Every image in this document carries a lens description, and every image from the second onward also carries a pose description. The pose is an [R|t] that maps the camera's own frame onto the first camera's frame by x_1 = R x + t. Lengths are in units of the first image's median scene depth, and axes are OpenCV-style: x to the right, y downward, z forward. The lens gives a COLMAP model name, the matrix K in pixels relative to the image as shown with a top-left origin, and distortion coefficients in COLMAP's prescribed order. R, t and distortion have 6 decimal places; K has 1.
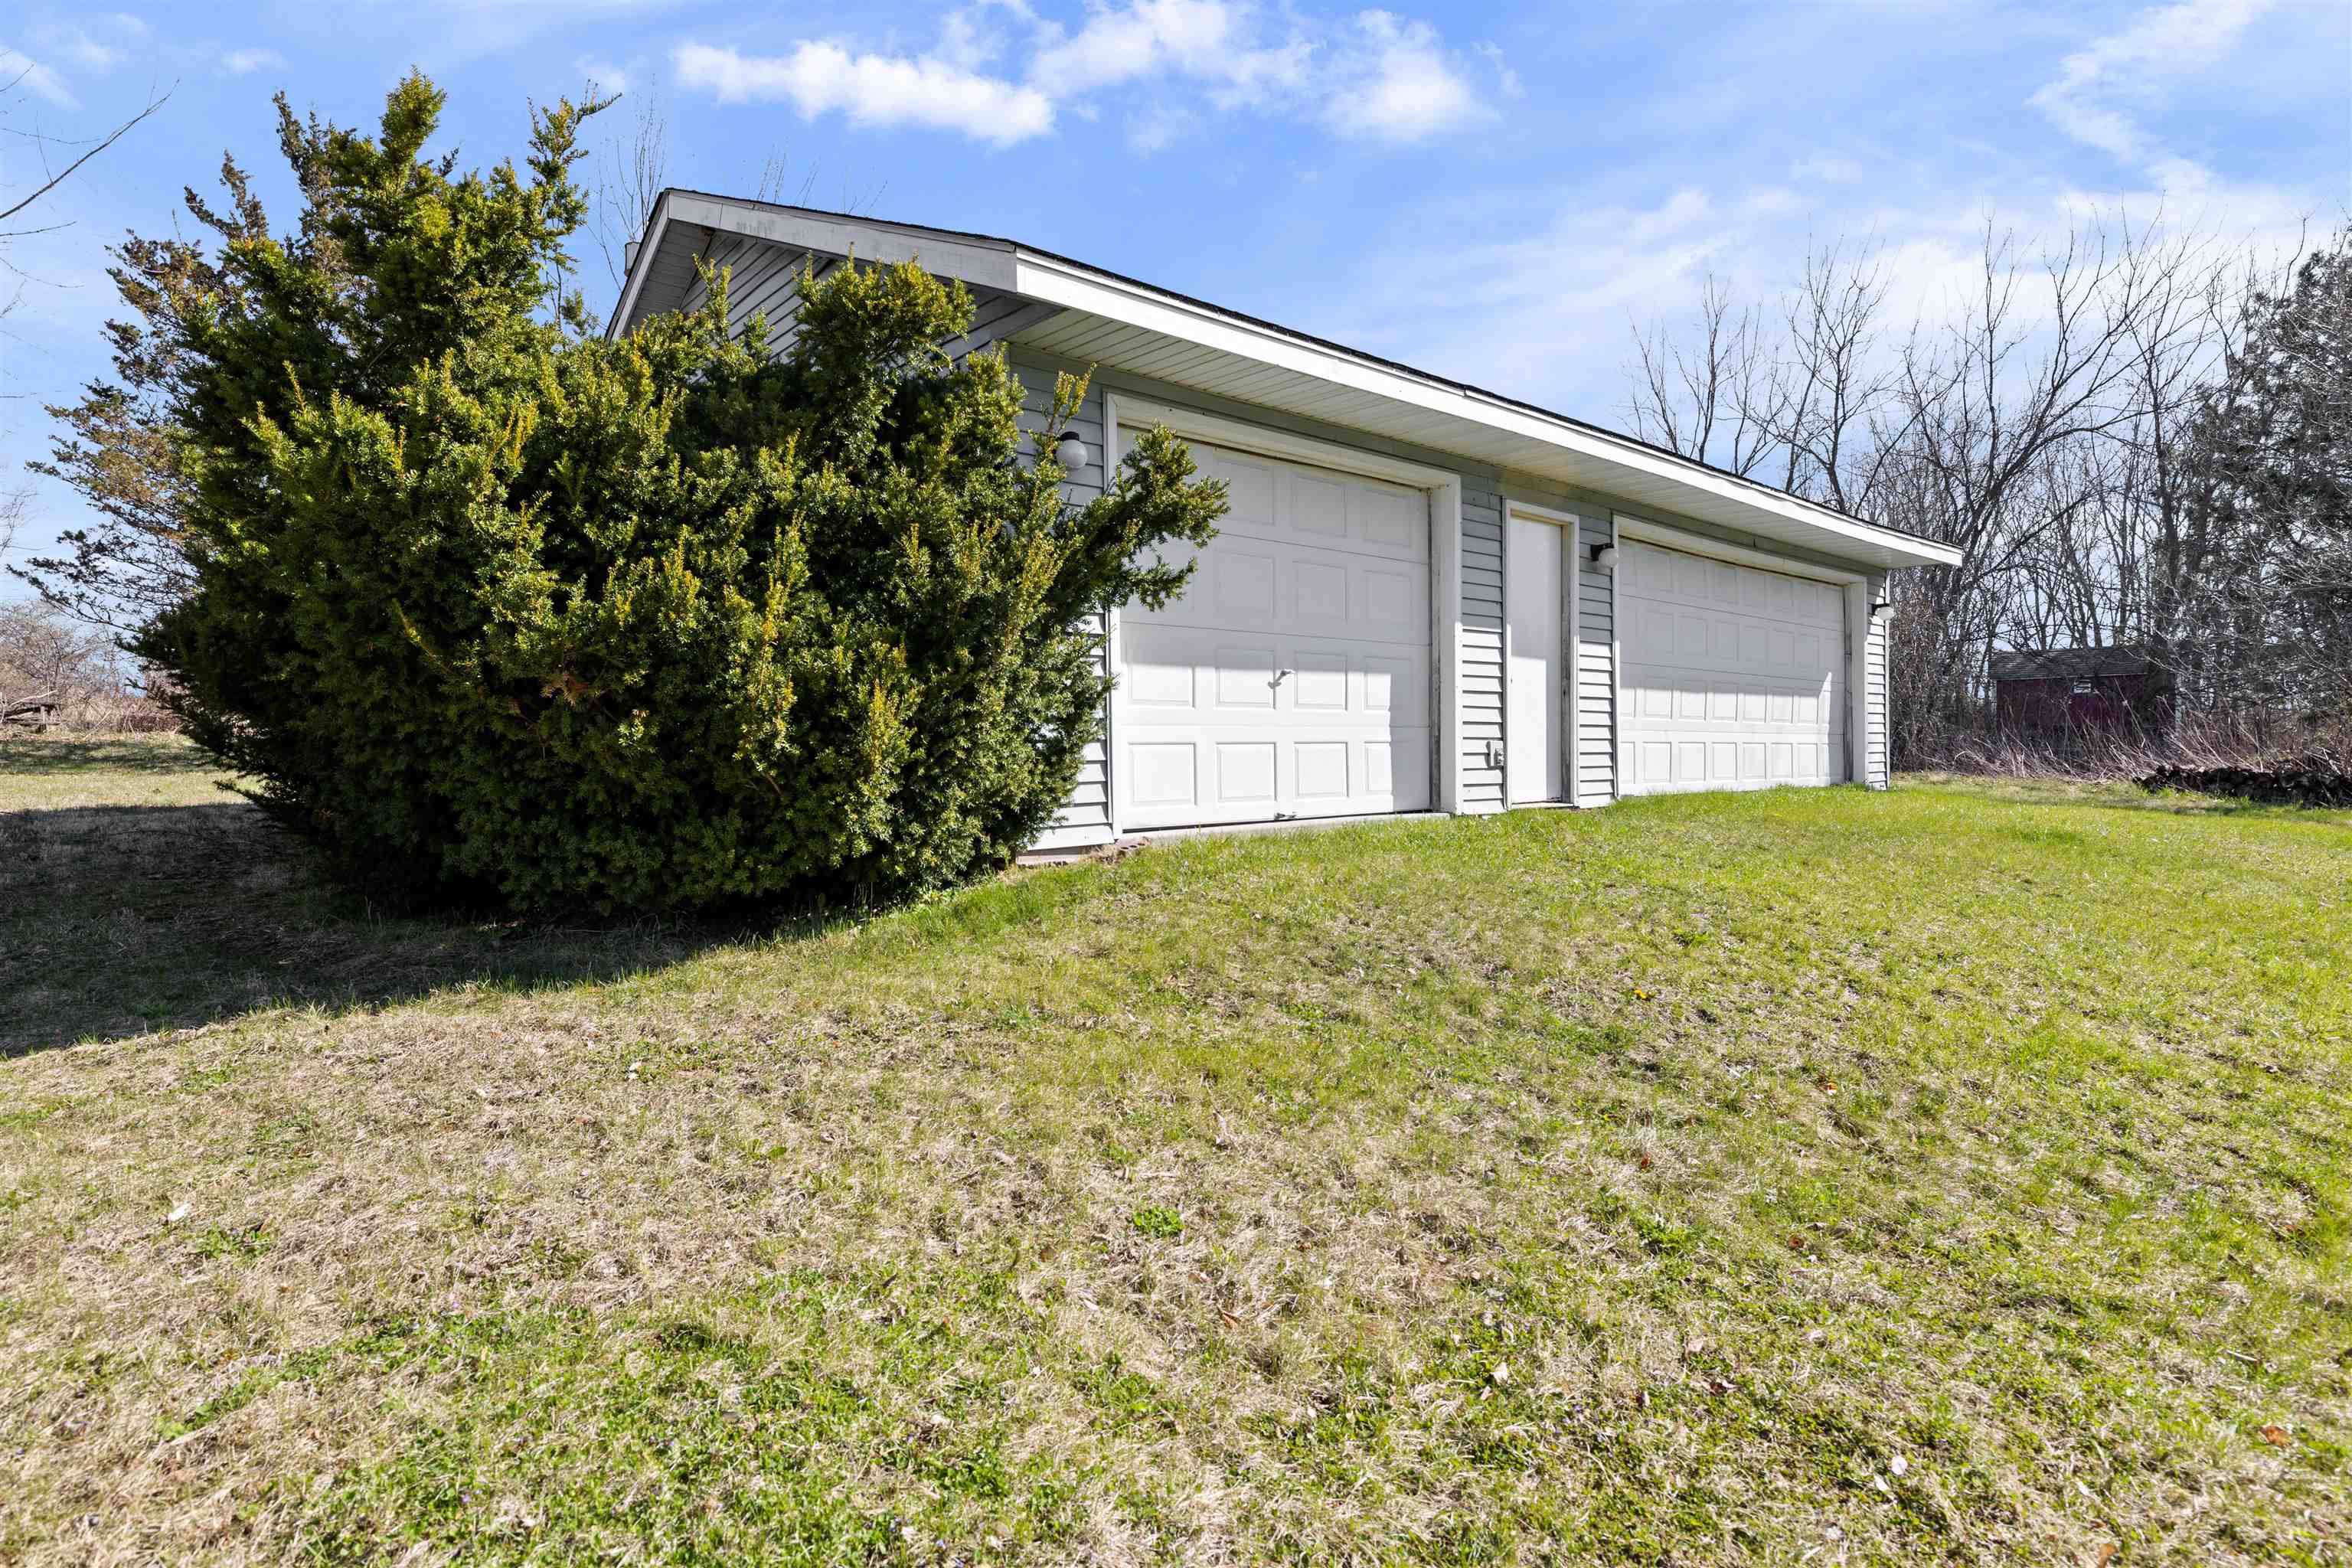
lens RADIAL K [[1182.9, 0, 1176.9], [0, 1182.9, 793.8], [0, 0, 1]] dist [0.000128, 0.000865]
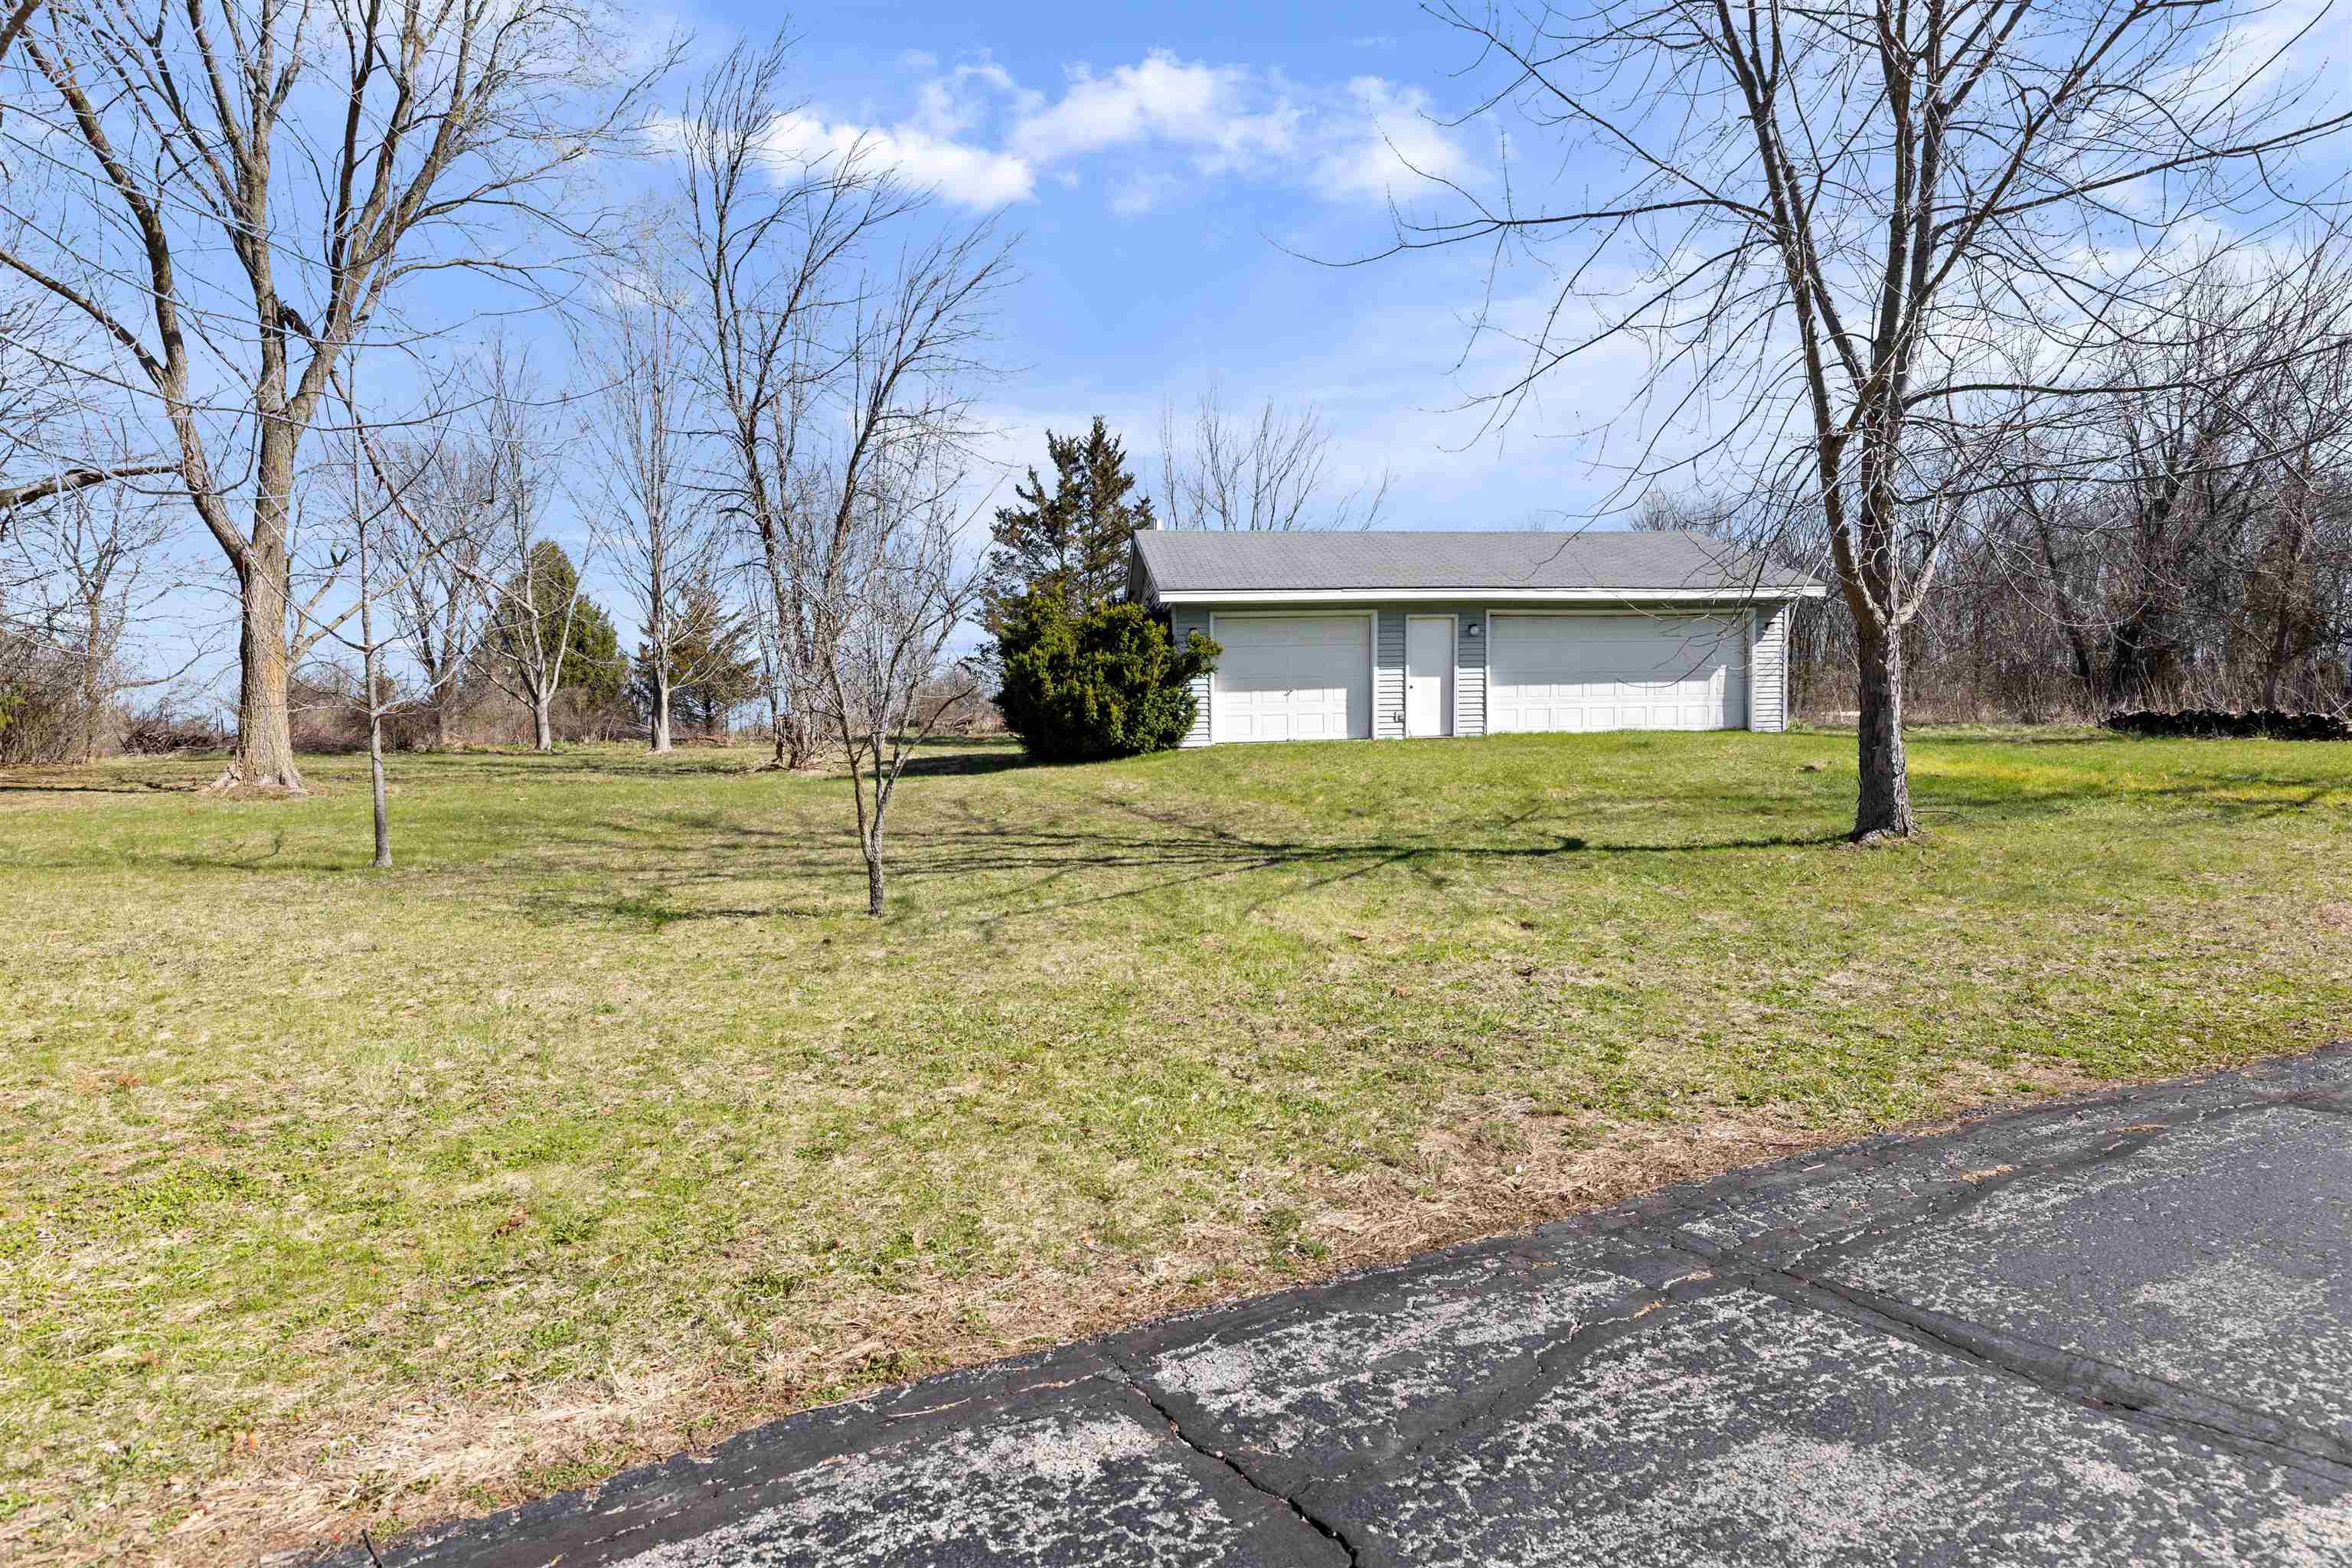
lens RADIAL K [[1182.9, 0, 1176.9], [0, 1182.9, 793.8], [0, 0, 1]] dist [0.000128, 0.000865]
pose [[0.835160, 0.003863, -0.549993, 1.356668], [-0.000312, 0.999979, 0.006550, 0.124053], [0.550006, -0.005298, 0.835144, -1.473428]]
